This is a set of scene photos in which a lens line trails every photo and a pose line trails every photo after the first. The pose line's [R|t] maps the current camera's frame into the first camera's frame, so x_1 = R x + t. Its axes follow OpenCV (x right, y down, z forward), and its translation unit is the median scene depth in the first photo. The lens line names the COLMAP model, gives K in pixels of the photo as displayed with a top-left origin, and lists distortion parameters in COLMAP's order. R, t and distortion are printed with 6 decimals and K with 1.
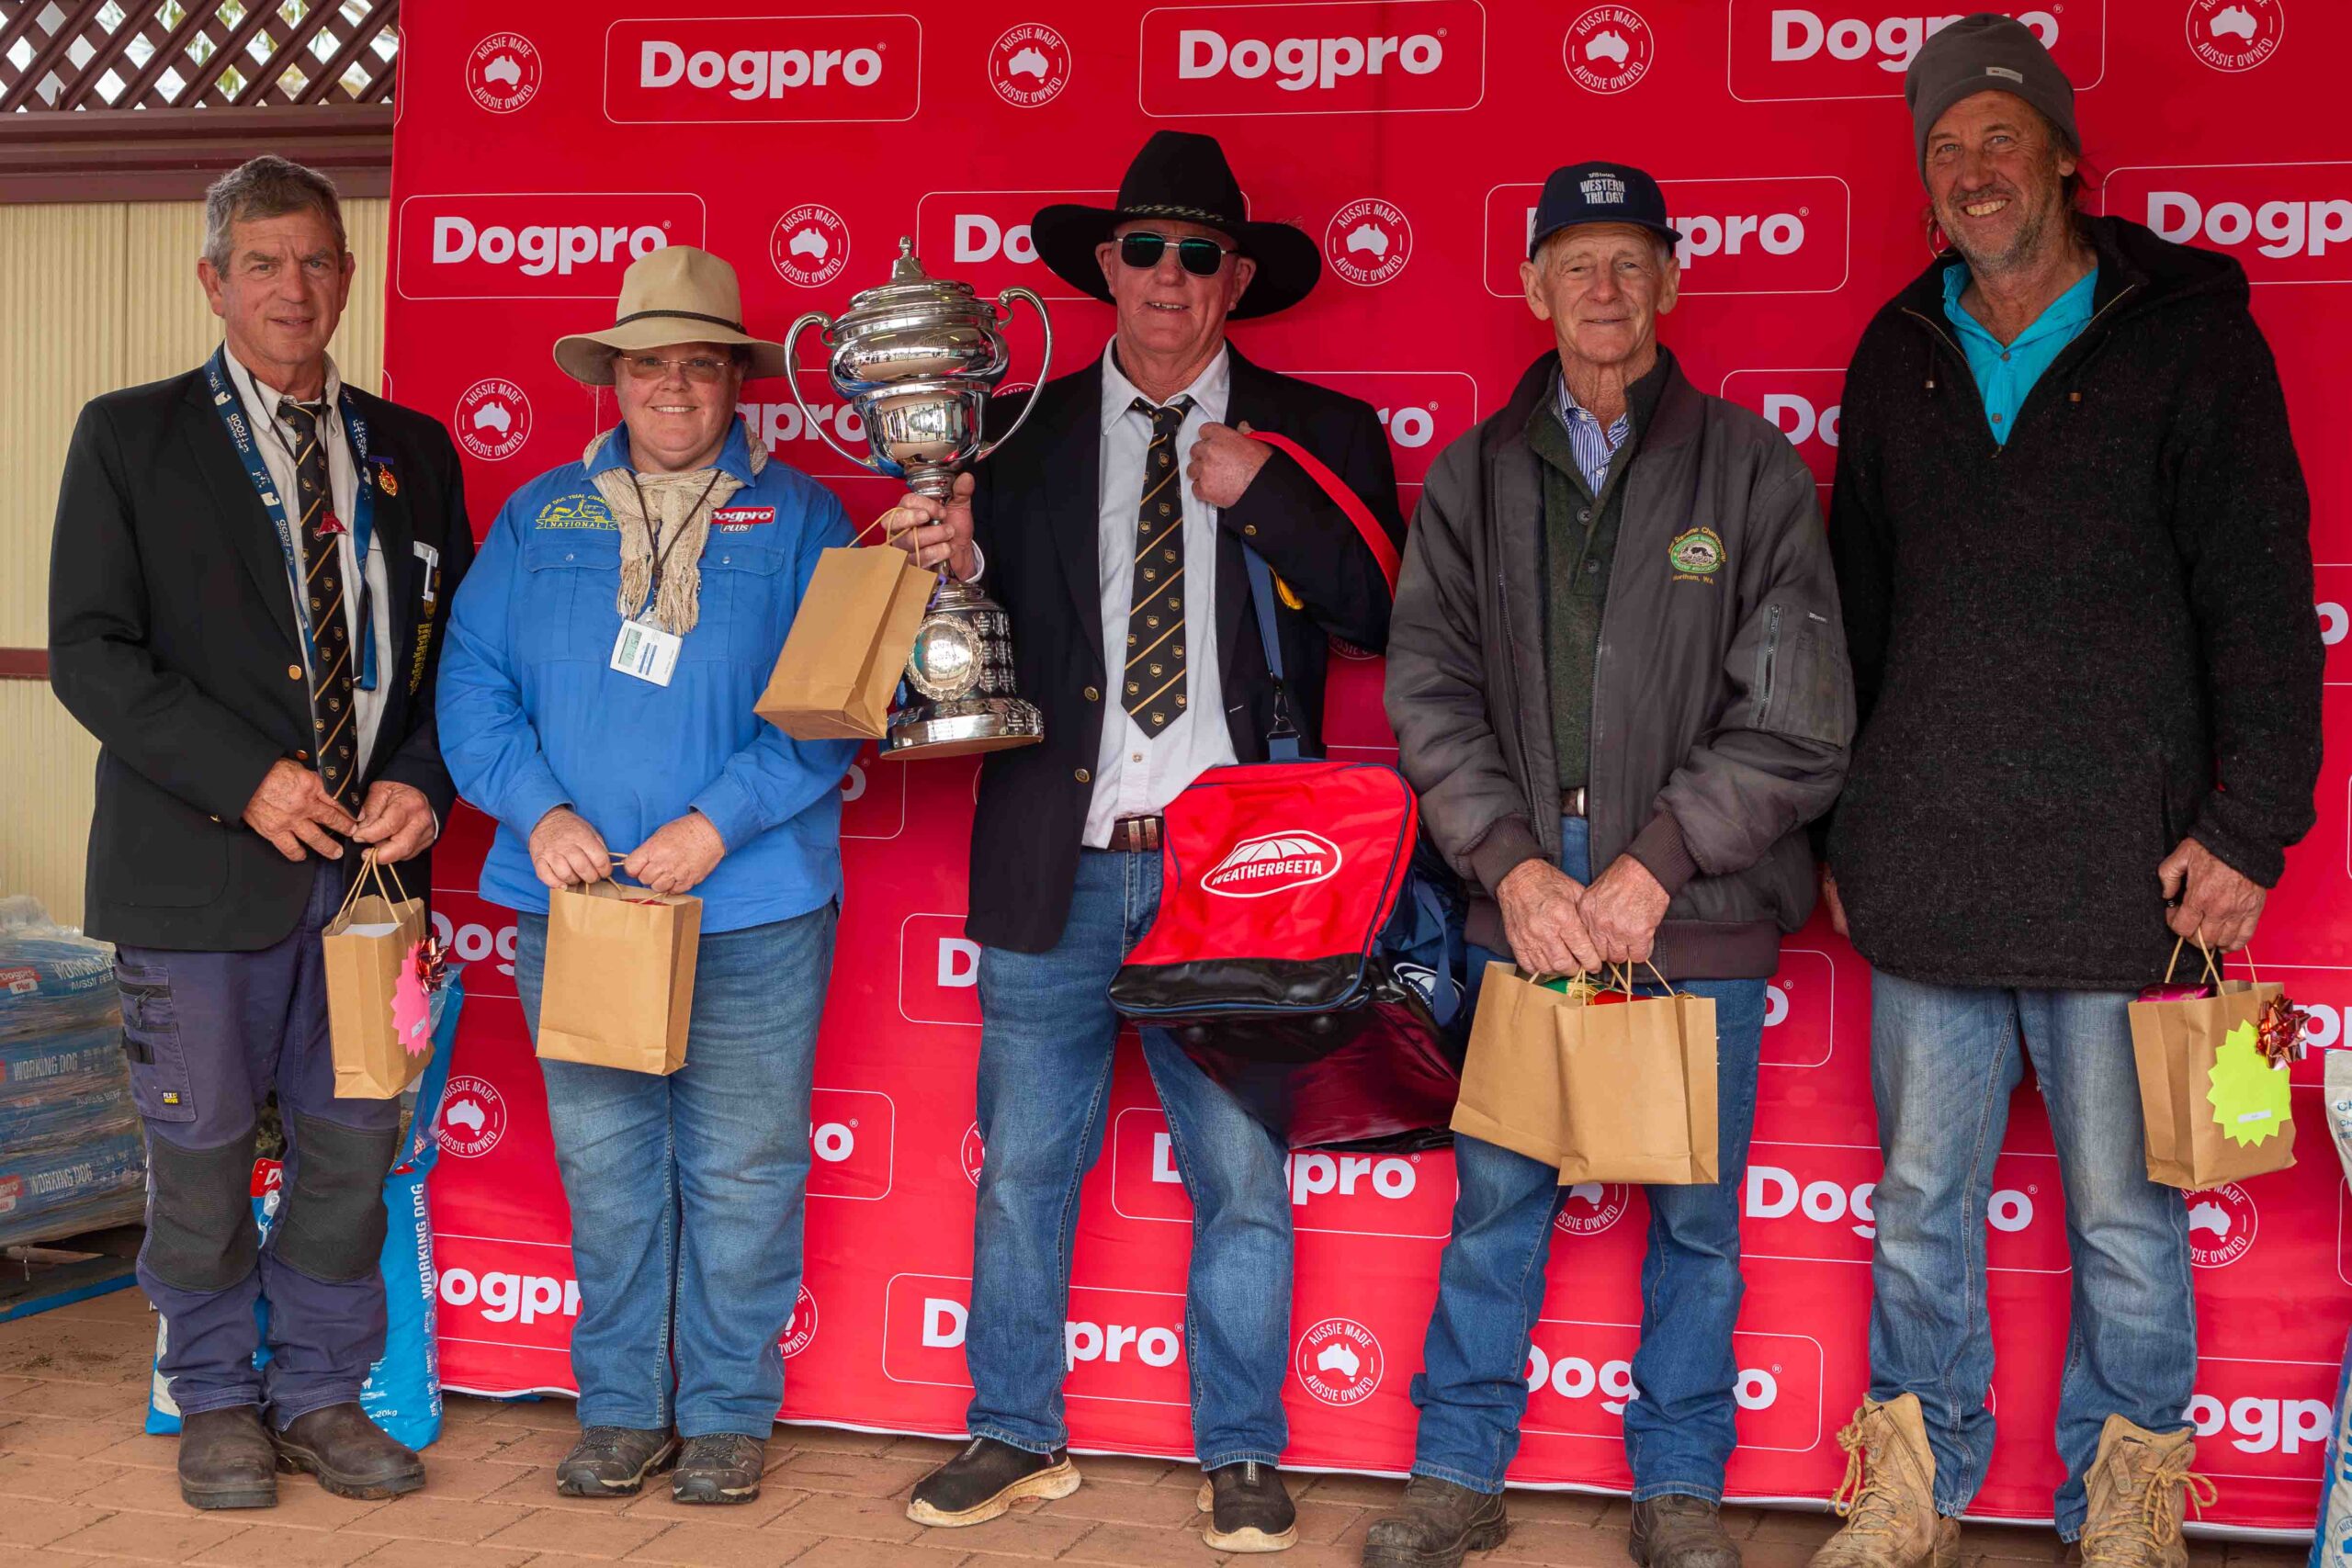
lens RADIAL K [[3310.1, 0, 1175.9], [0, 3310.1, 689.0], [0, 0, 1]] dist [0.132325, -0.087790]
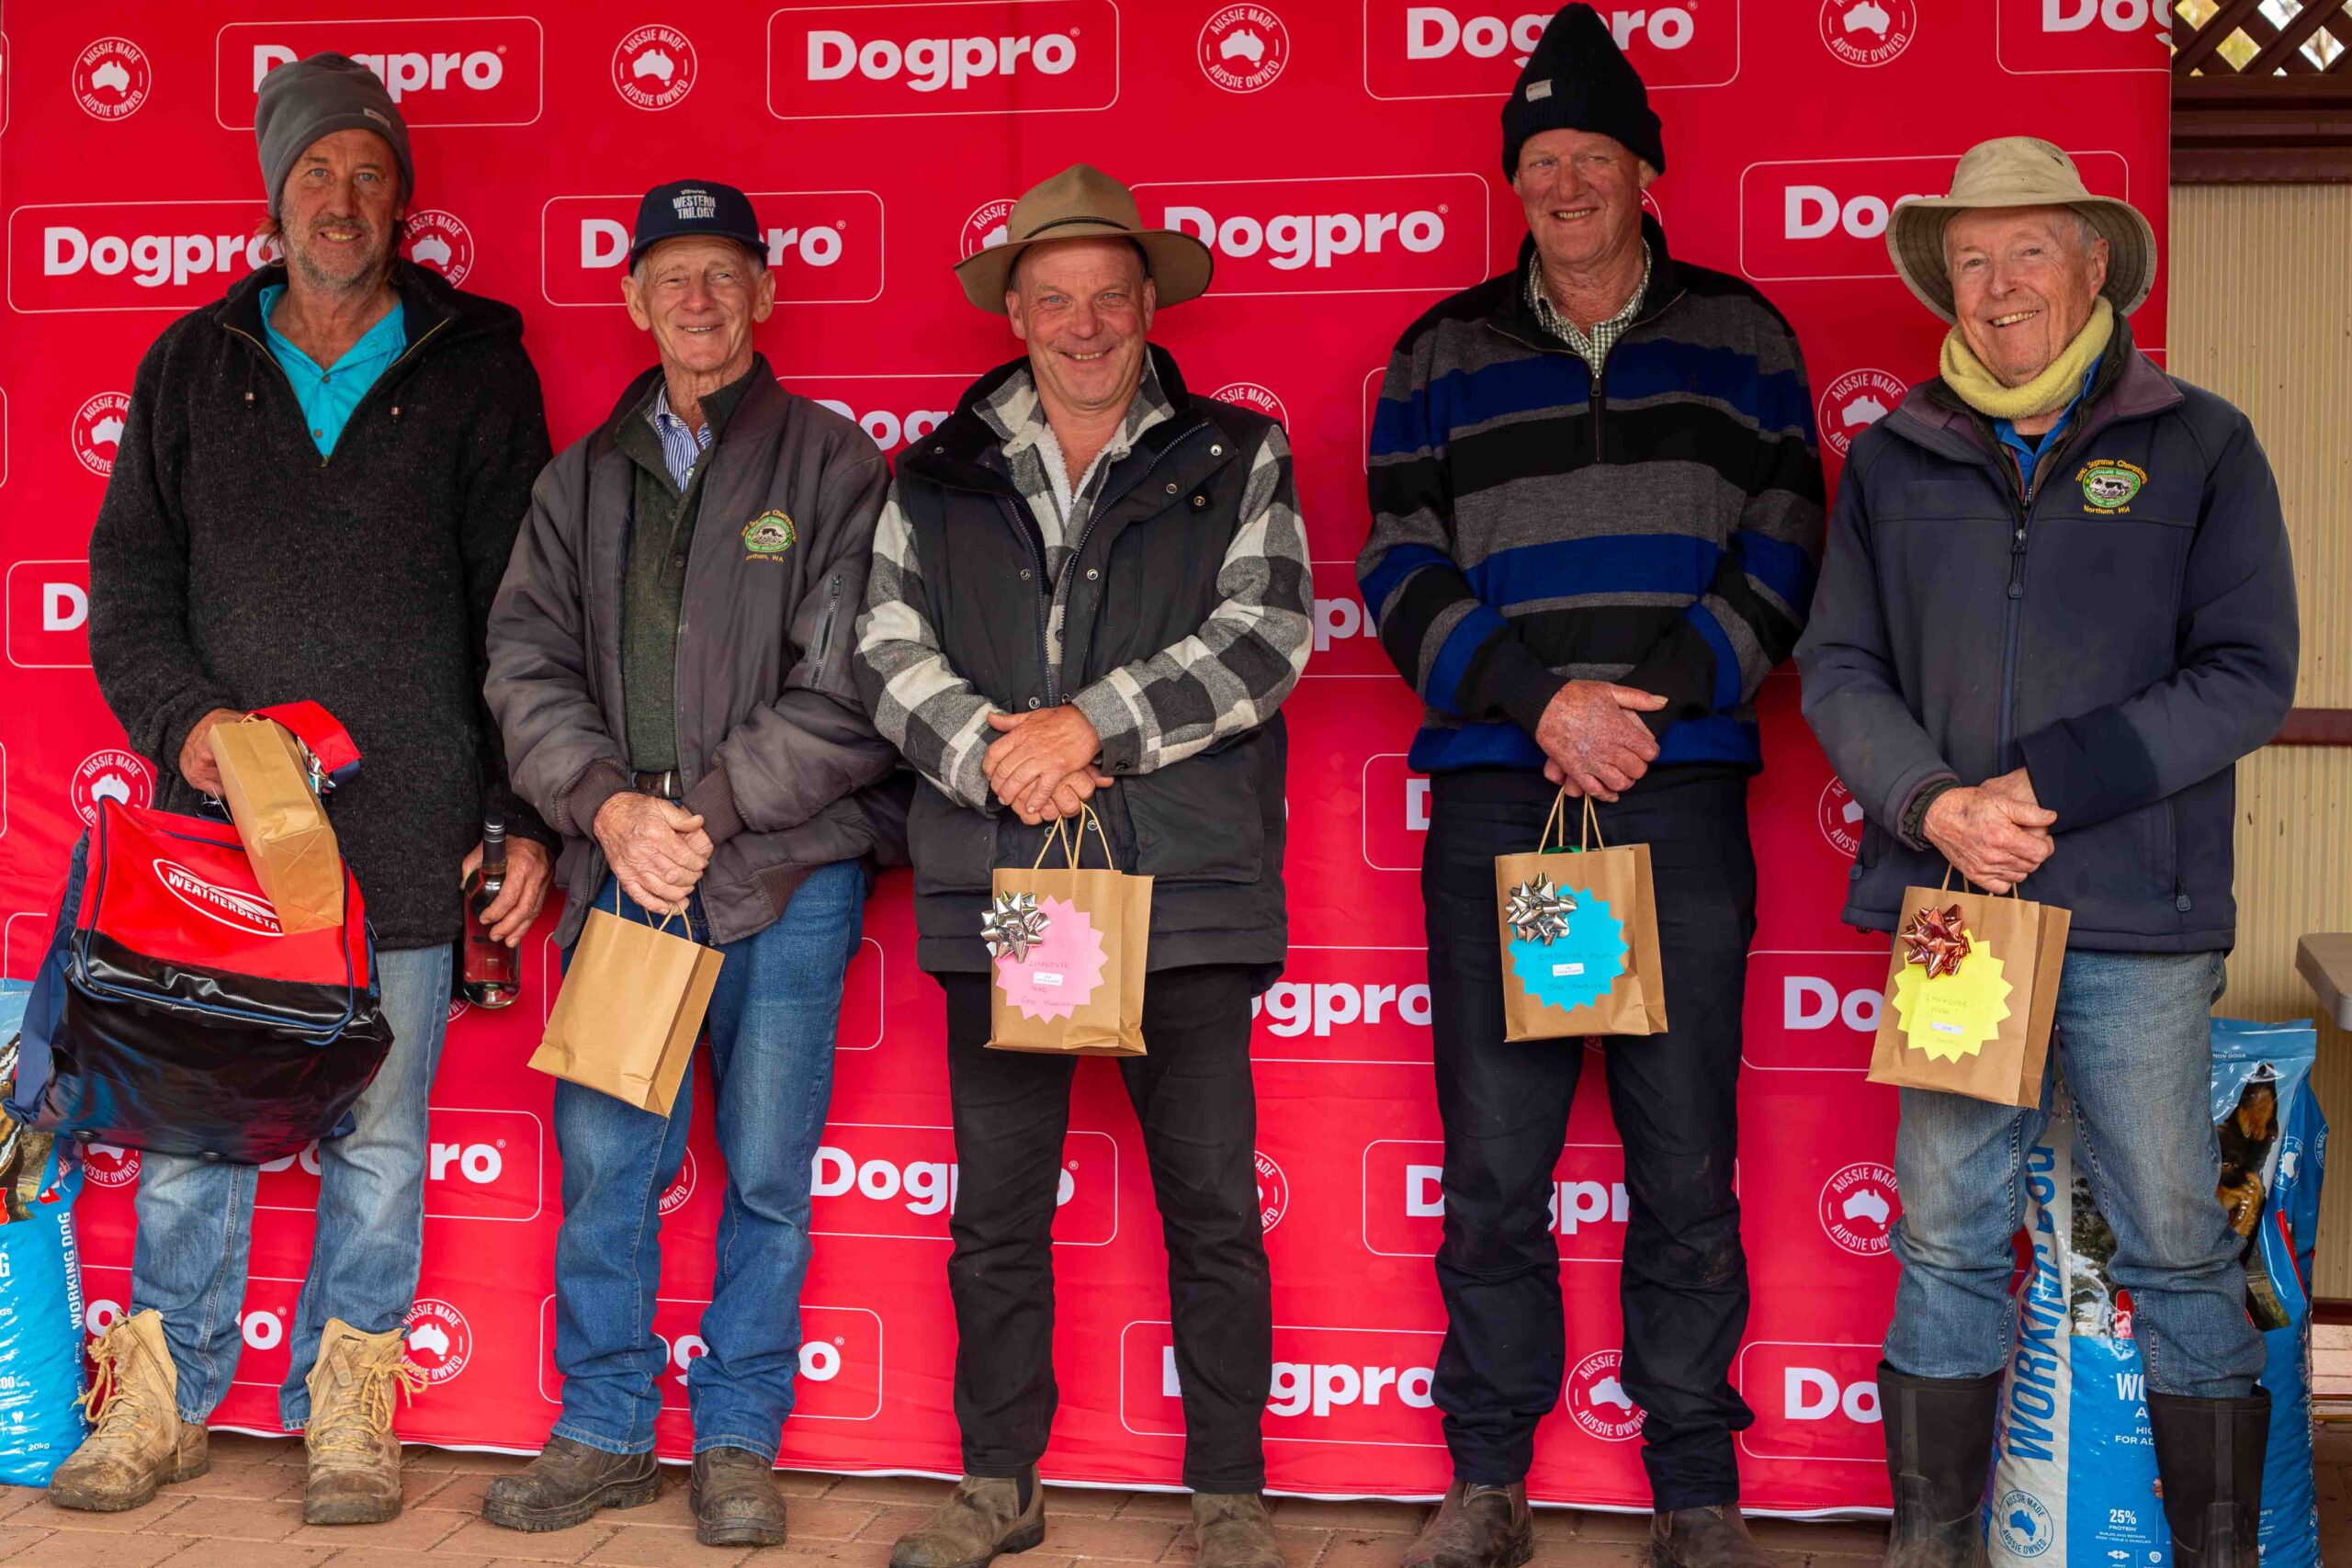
lens RADIAL K [[3336.1, 0, 1177.4], [0, 3336.1, 790.0], [0, 0, 1]] dist [0.111217, -0.104766]
pose [[0.998272, -0.022003, 0.054479, 0.215447], [0.020413, 0.999354, 0.029577, 0.004734], [-0.055094, -0.028414, 0.998077, -0.058021]]
